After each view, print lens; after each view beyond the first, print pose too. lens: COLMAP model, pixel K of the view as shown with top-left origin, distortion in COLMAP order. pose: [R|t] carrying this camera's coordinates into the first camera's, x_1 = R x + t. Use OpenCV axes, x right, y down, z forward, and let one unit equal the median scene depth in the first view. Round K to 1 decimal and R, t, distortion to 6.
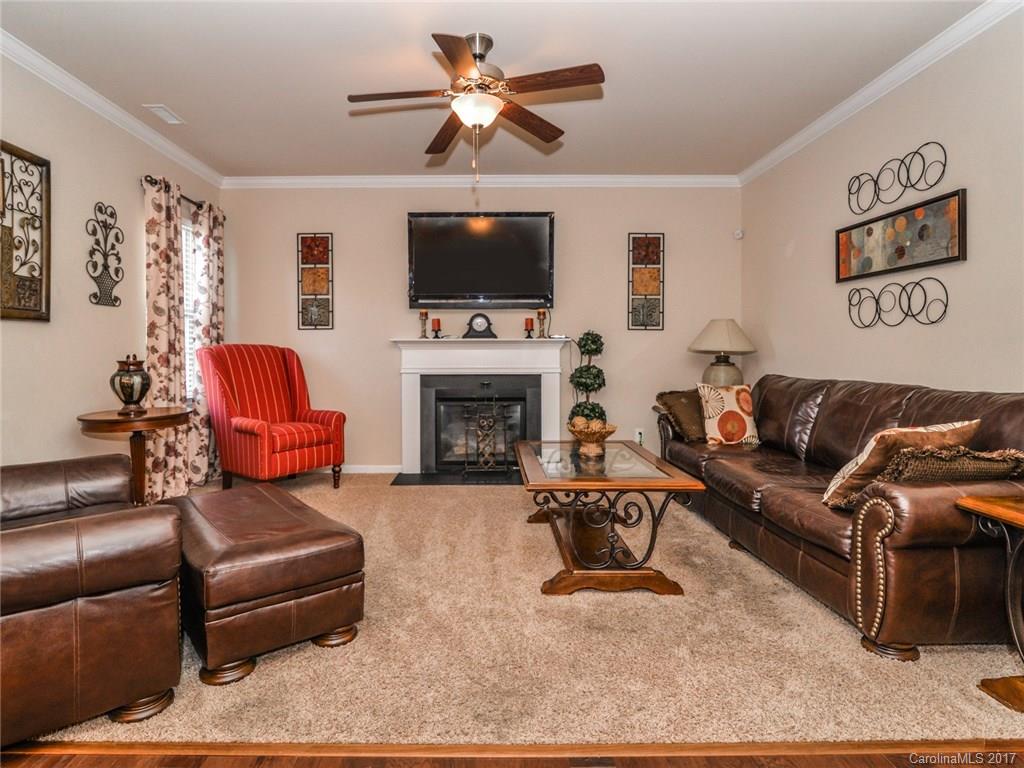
lens RADIAL K [[542.2, 0, 467.6], [0, 542.2, 356.3], [0, 0, 1]] dist [-0.016259, -0.000825]
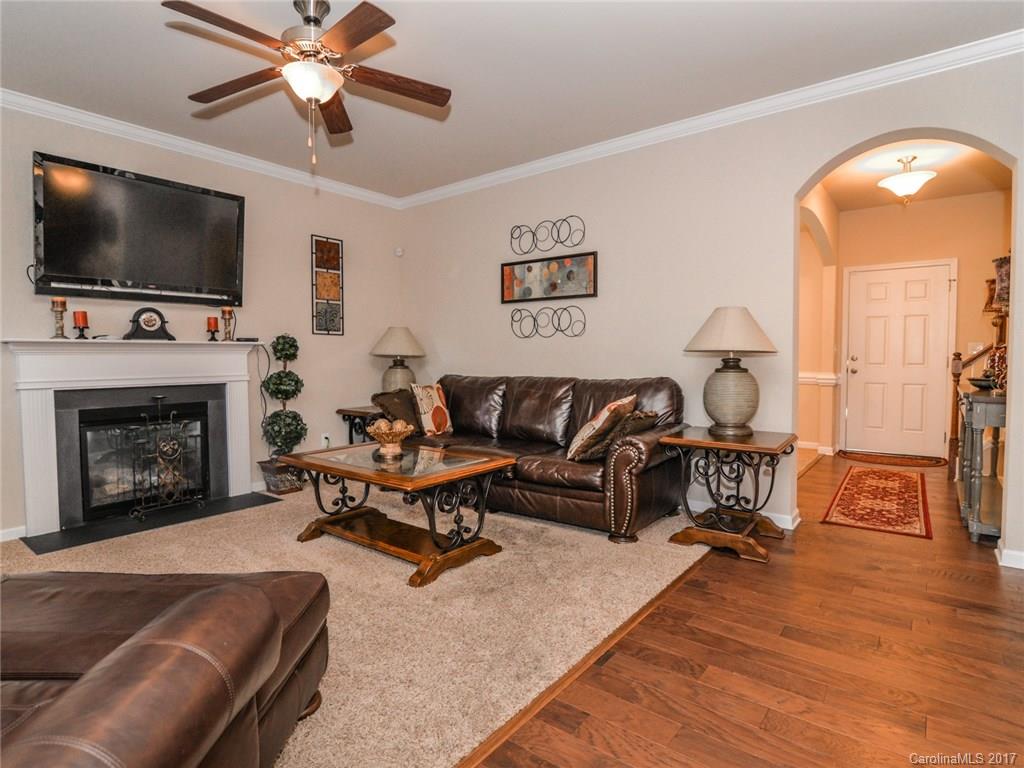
lens RADIAL K [[558.4, 0, 511.2], [0, 558.4, 381.7], [0, 0, 1]] dist [-0.022158, 0.000151]
pose [[0.606840, -0.038693, 0.793882, -0.368883], [0.011647, 0.999140, 0.039794, 0.001715], [-0.794739, -0.014902, 0.606769, 0.131407]]
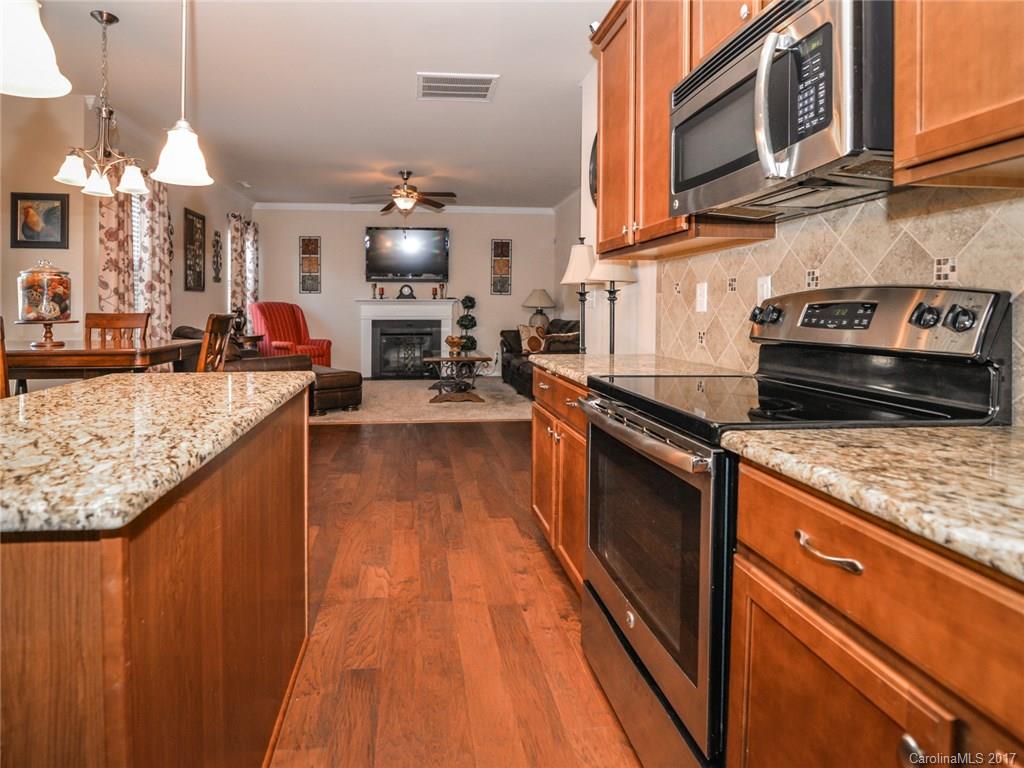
lens RADIAL K [[542.6, 0, 444.7], [0, 542.6, 315.6], [0, 0, 1]] dist [-0.017230, -0.000255]
pose [[0.996136, 0.003280, 0.087764, -0.009770], [-0.003778, 0.999978, 0.005513, 0.013241], [-0.087744, -0.005824, 0.996126, -0.947741]]
